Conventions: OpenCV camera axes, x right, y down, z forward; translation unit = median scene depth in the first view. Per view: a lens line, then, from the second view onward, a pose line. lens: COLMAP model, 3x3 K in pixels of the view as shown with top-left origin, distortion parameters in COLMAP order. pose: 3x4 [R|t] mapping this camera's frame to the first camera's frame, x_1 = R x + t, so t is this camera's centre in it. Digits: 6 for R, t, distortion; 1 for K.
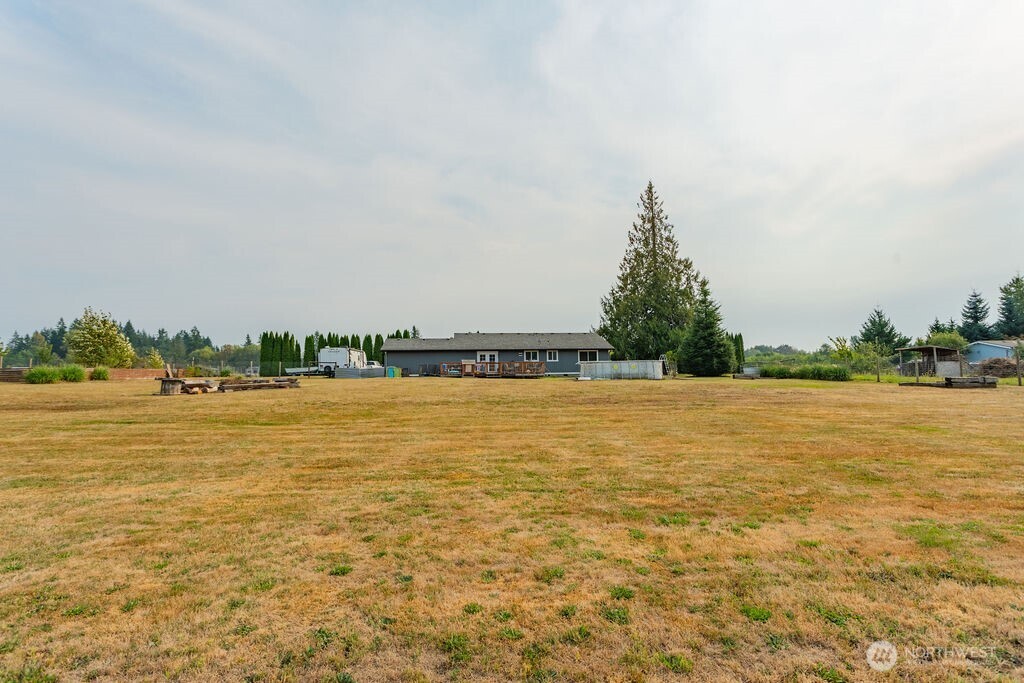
lens RADIAL K [[481.5, 0, 519.6], [0, 481.5, 334.7], [0, 0, 1]] dist [-0.000436, -0.000043]
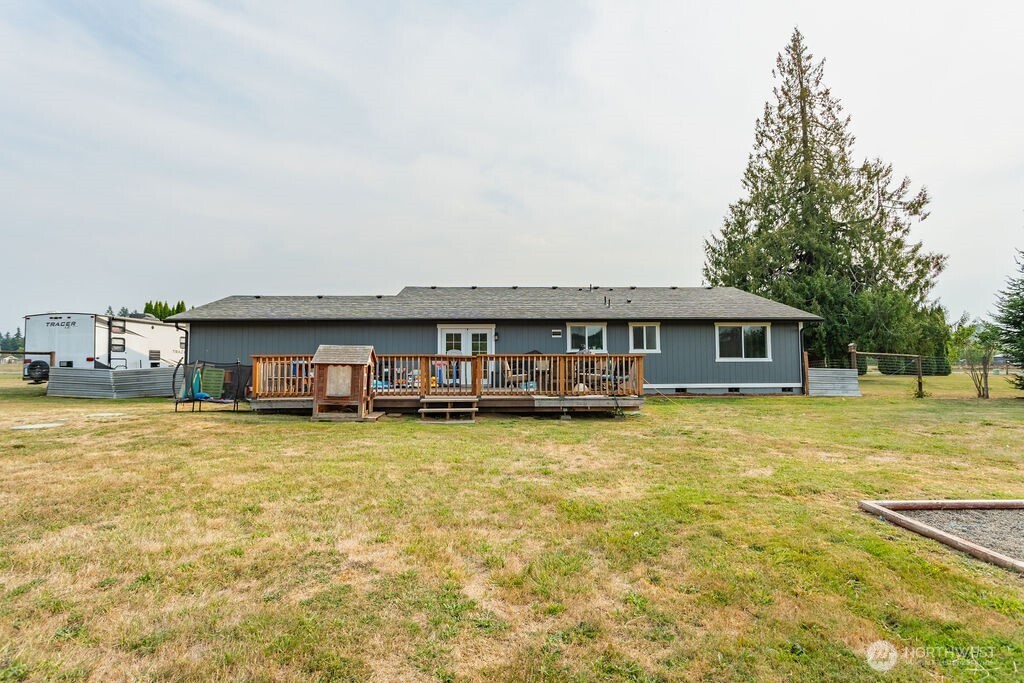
lens RADIAL K [[478.5, 0, 512.9], [0, 478.5, 346.6], [0, 0, 1]] dist [0.001317, 0.000309]
pose [[0.995146, 0.005049, -0.098280, 0.004499], [-0.000618, 0.998984, 0.045065, 0.034112], [0.098408, -0.044785, 0.994138, 0.630095]]
